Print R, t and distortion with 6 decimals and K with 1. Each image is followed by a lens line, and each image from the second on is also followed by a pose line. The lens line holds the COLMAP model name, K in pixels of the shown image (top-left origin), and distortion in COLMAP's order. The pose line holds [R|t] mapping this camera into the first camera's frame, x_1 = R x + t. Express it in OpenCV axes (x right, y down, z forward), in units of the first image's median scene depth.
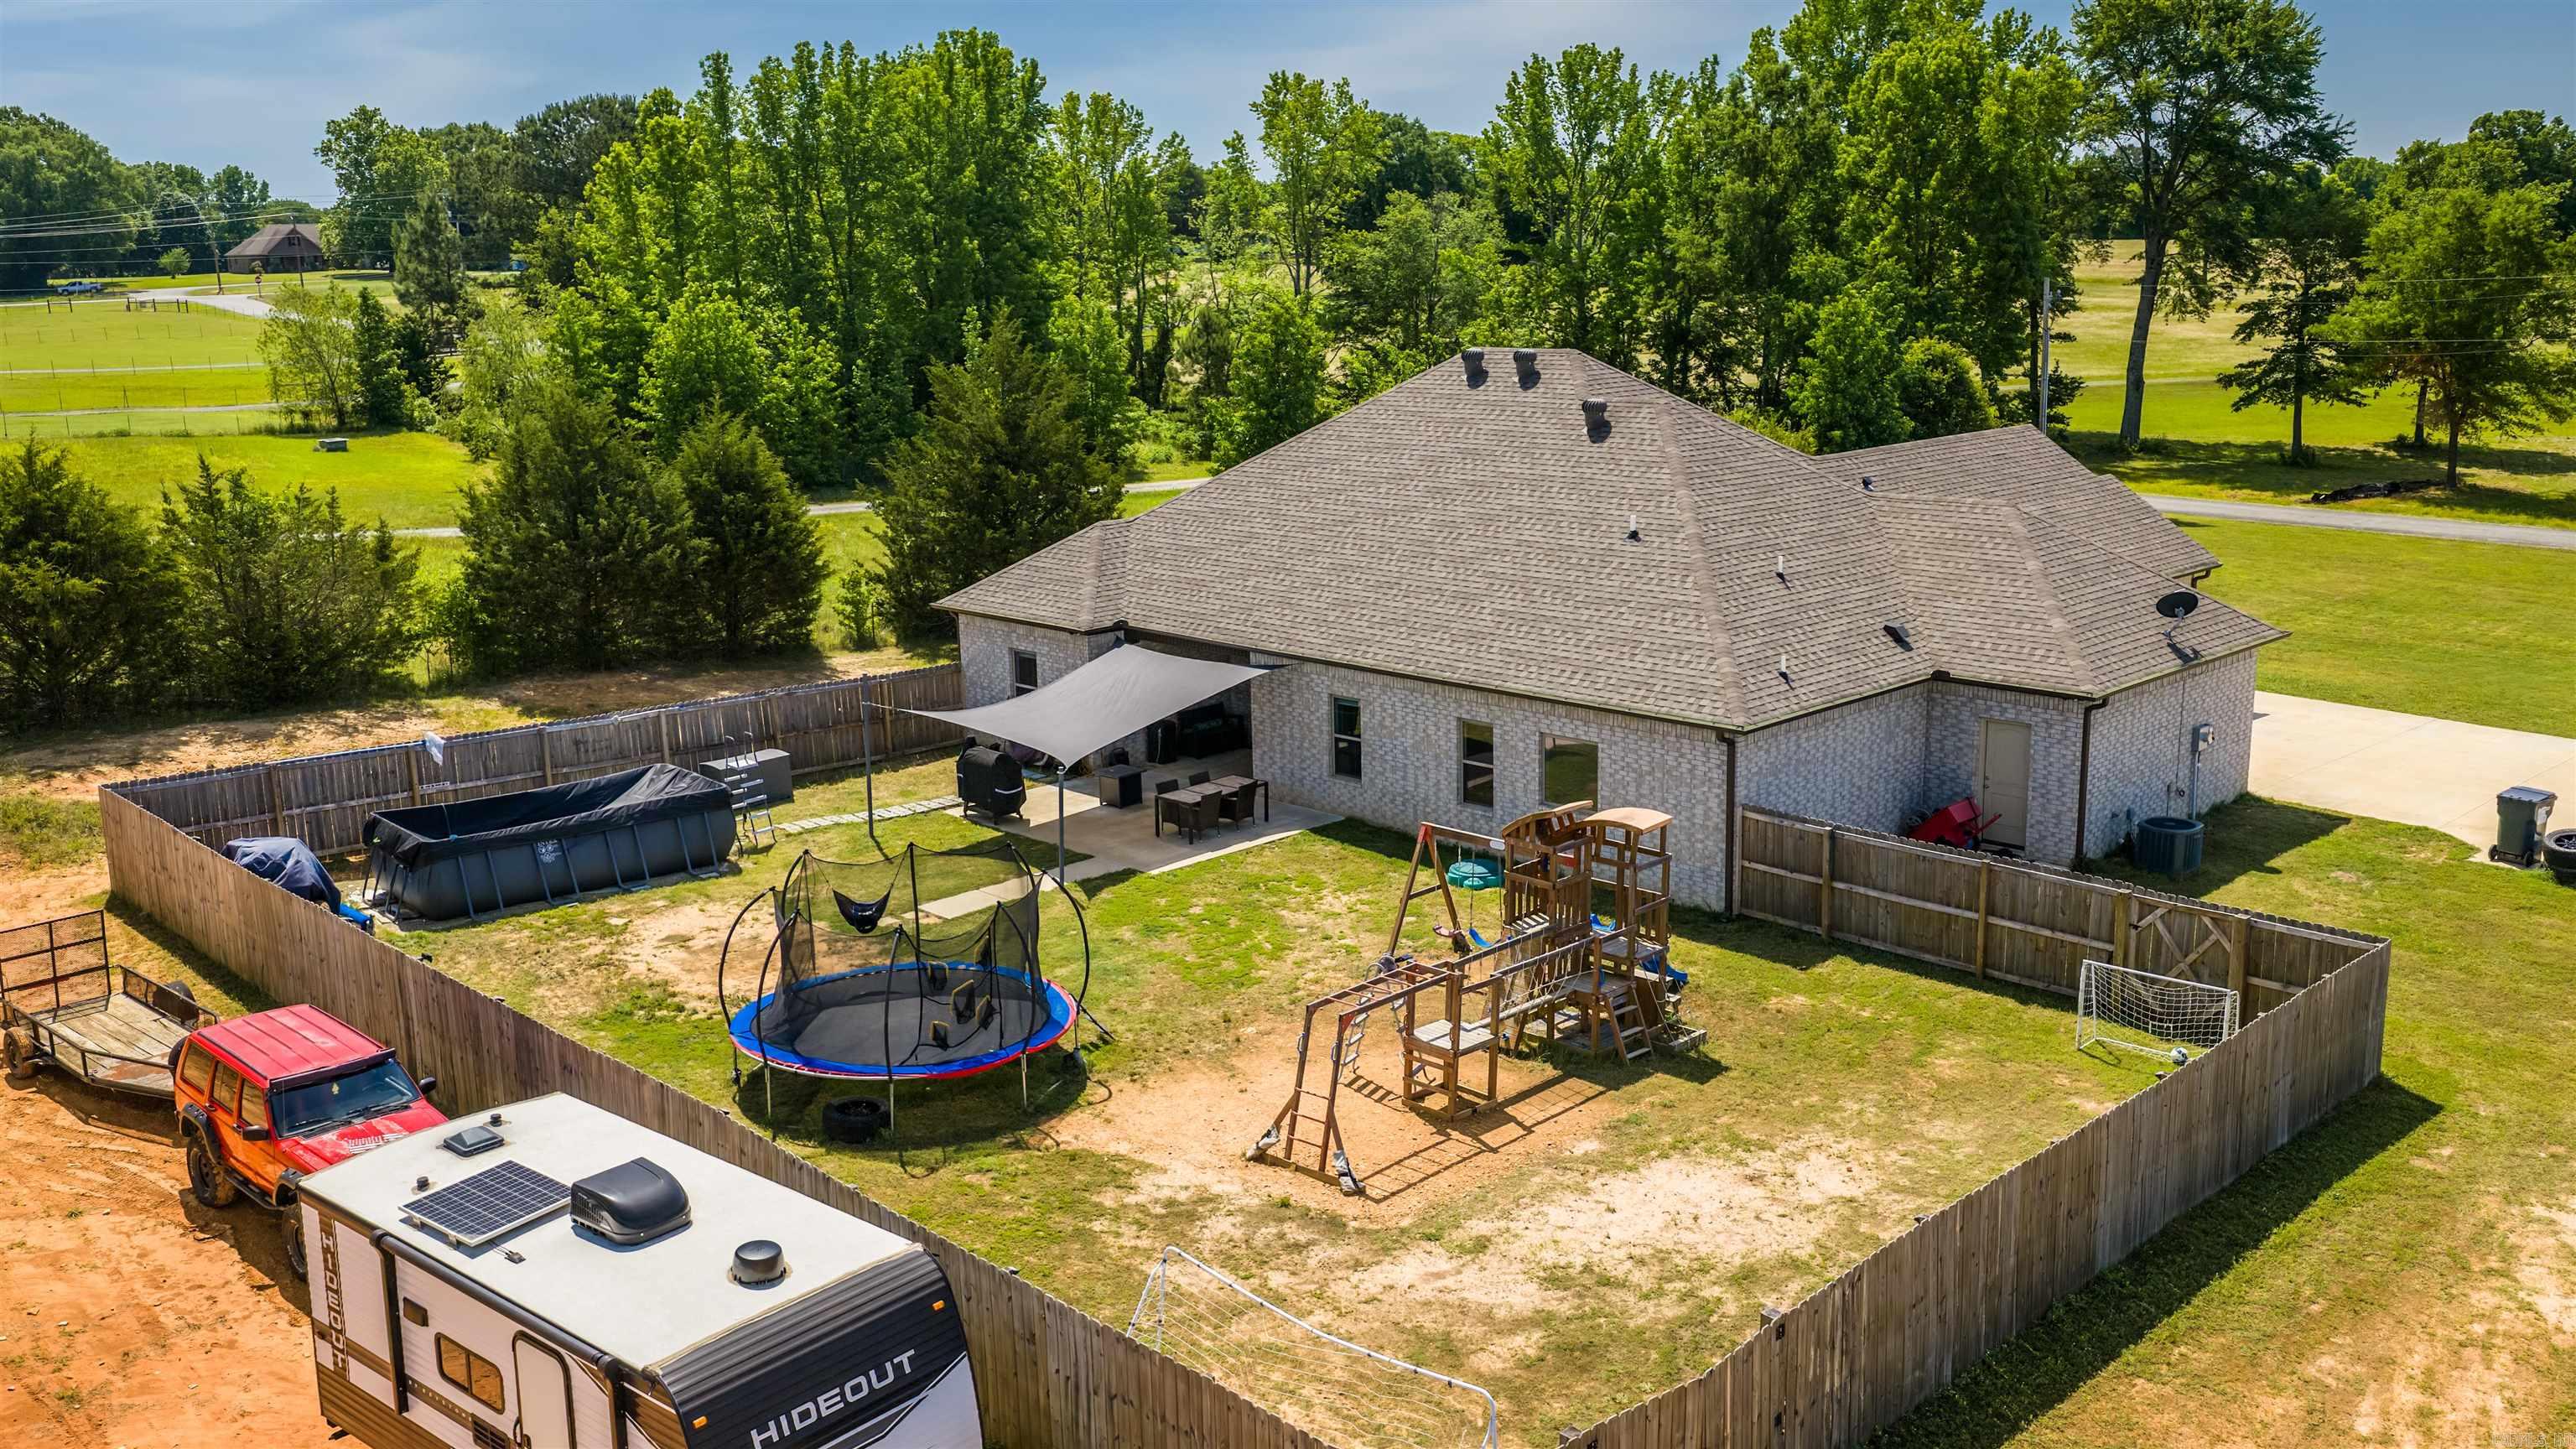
lens RADIAL K [[2161.7, 0, 1275.8], [0, 2161.7, 726.9], [0, 0, 1]] dist [0.029813, -0.055774]
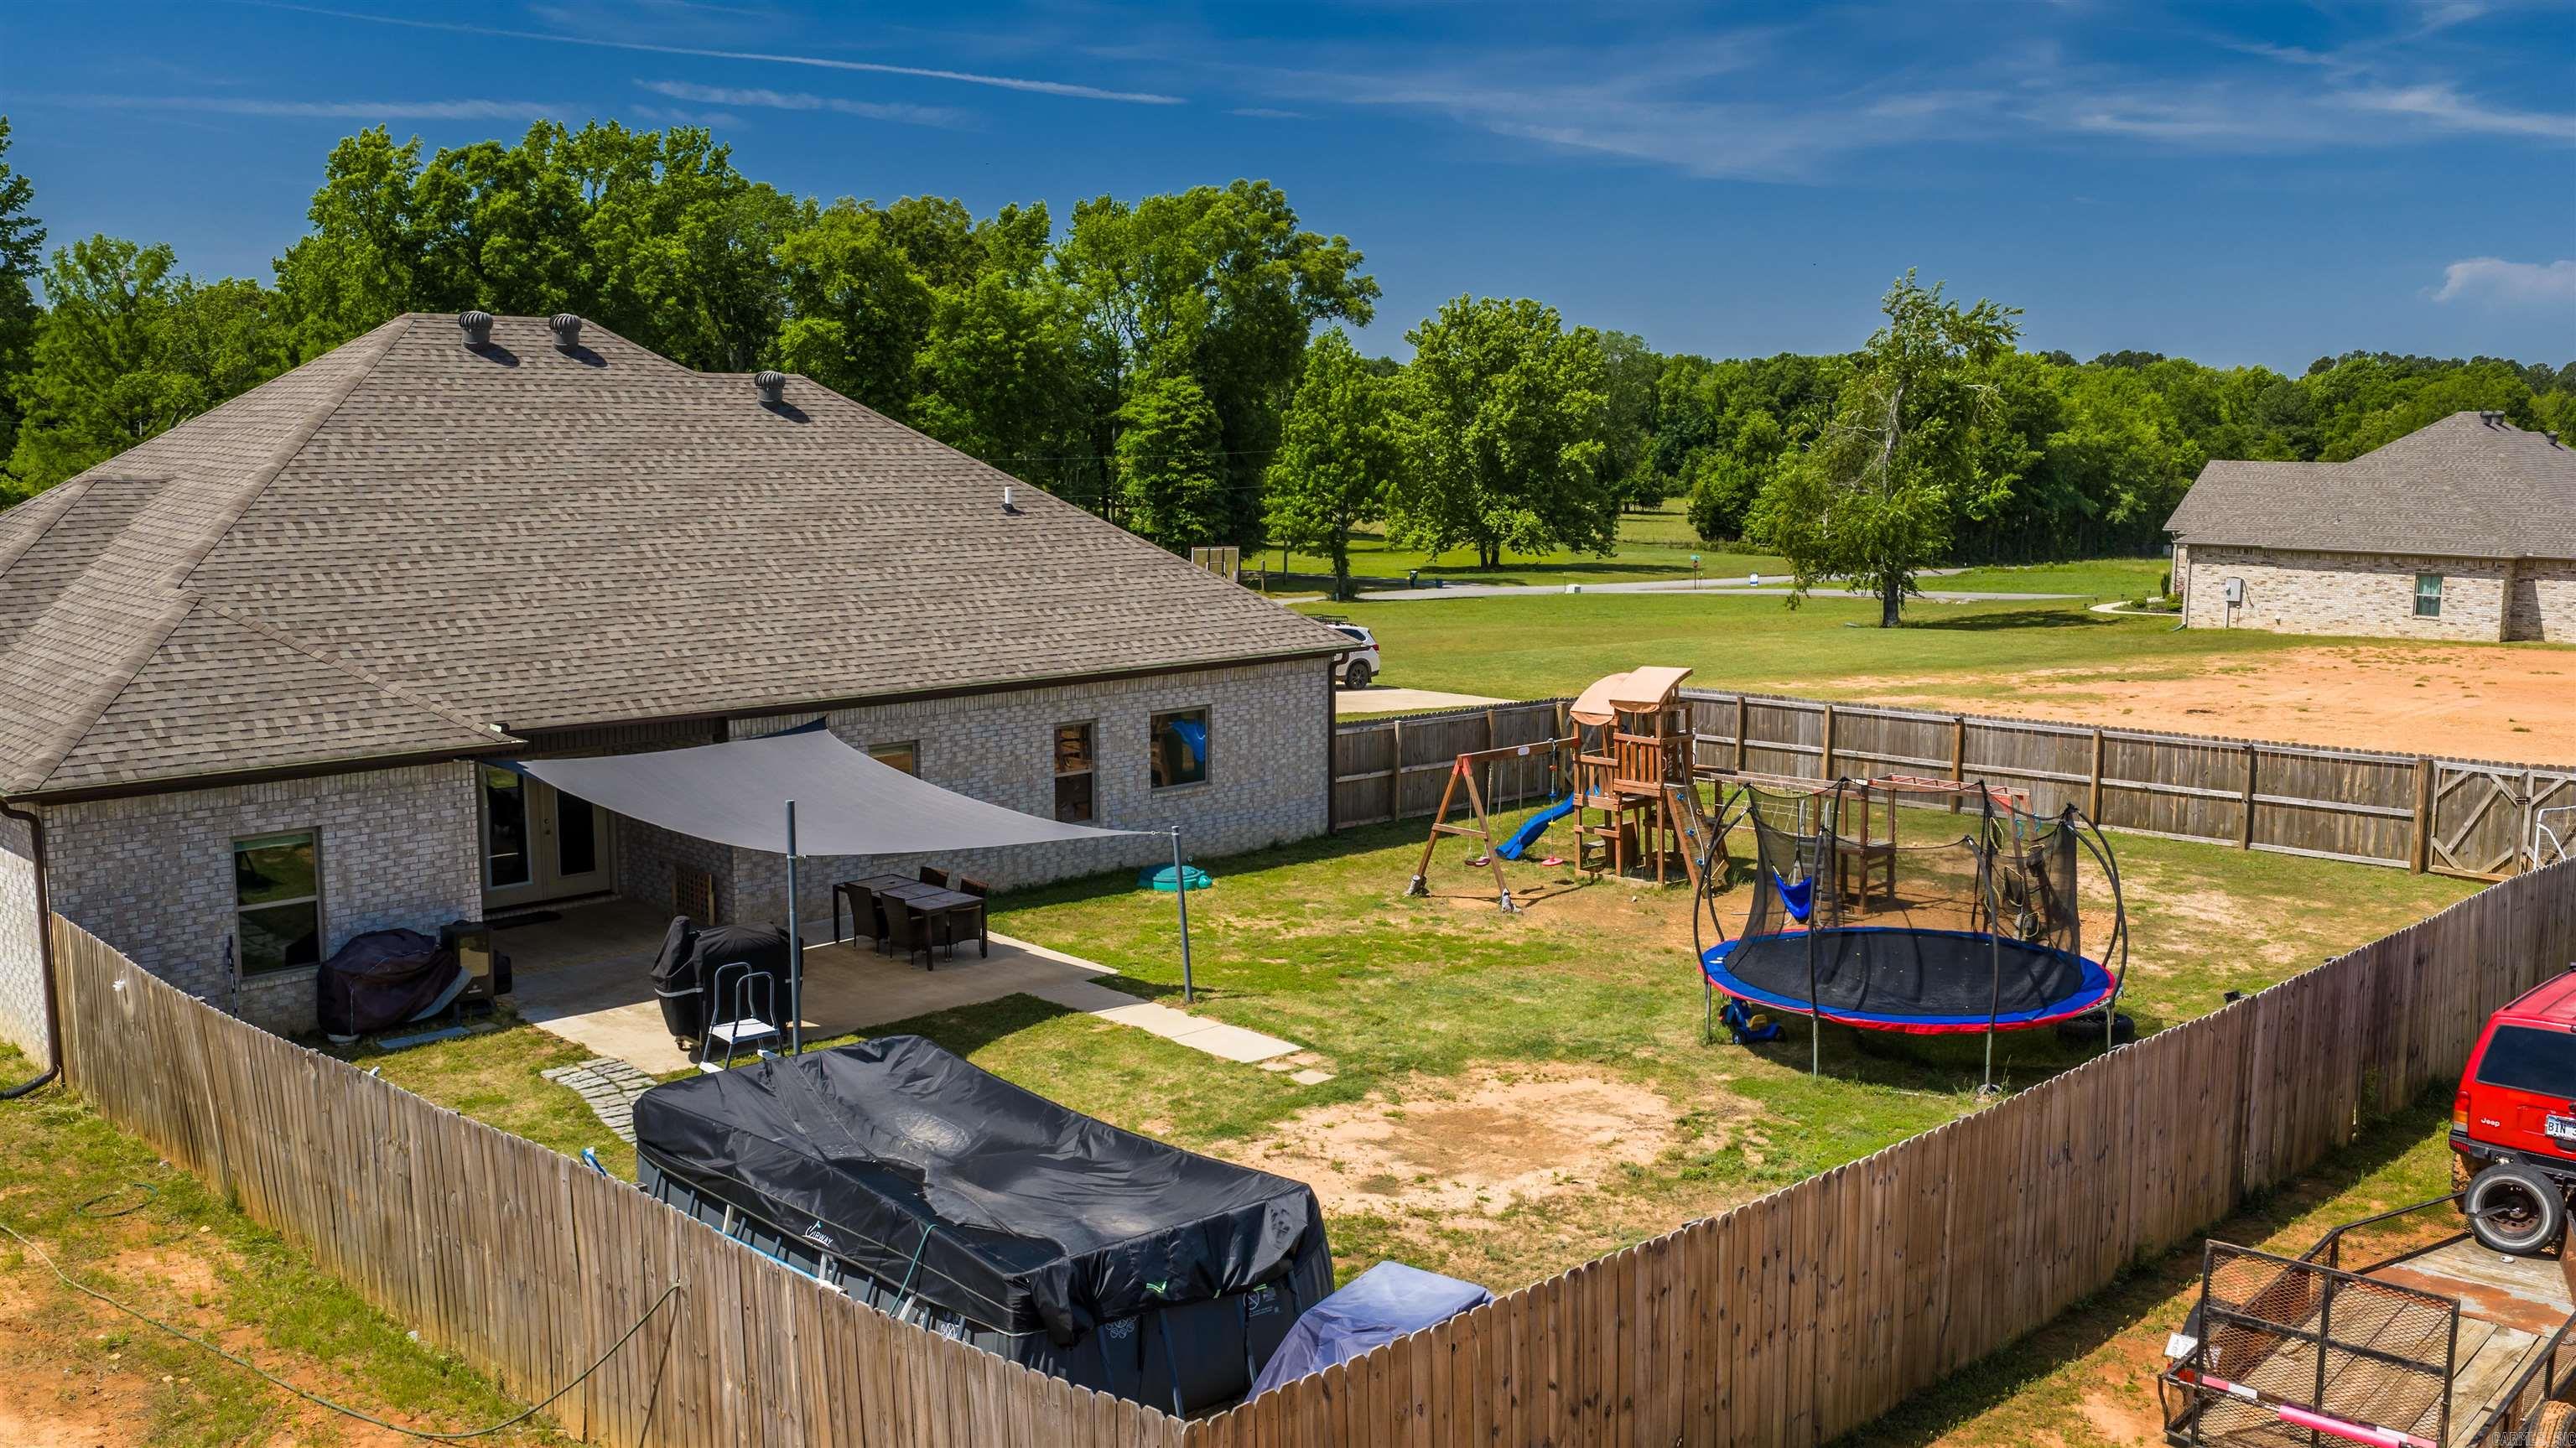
lens RADIAL K [[2161.6, 0, 1285.3], [0, 2161.6, 730.1], [0, 0, 1]] dist [0.029813, -0.055774]
pose [[-0.007888, -0.118621, 0.992908, -0.820402], [0.209992, 0.970602, 0.117625, -0.088890], [-0.977671, 0.209431, 0.017253, 0.989028]]
